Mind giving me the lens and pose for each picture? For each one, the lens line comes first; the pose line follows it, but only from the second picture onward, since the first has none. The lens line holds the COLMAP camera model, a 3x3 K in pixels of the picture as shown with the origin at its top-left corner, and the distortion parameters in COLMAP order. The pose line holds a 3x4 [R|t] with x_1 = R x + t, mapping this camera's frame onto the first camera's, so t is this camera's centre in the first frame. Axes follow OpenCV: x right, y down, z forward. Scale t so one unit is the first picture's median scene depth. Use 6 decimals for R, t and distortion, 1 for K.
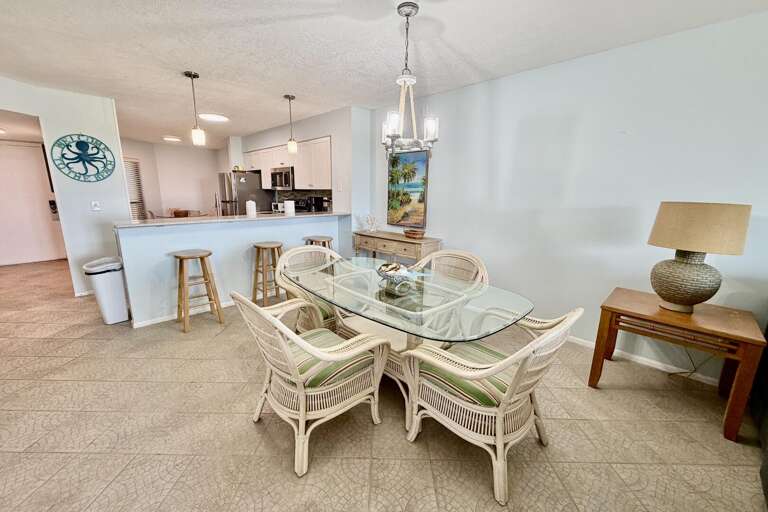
lens RADIAL K [[307.8, 0, 382.4], [0, 307.8, 257.0], [0, 0, 1]] dist [0.000202, 0.000305]
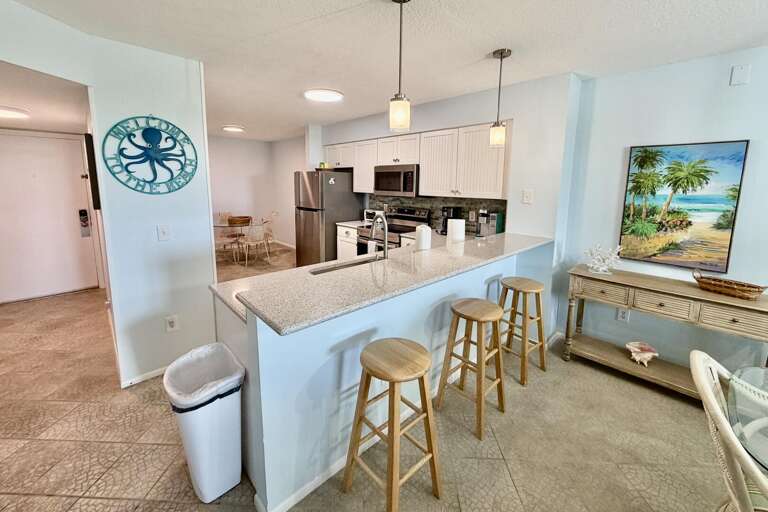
lens RADIAL K [[307.8, 0, 379.7], [0, 307.8, 225.7], [0, 0, 1]] dist [0.000202, 0.000305]
pose [[0.999701, 0.002200, -0.024360, -0.498441], [-0.003895, 0.997555, -0.069777, -0.140421], [0.024147, 0.069851, 0.997265, 0.410726]]
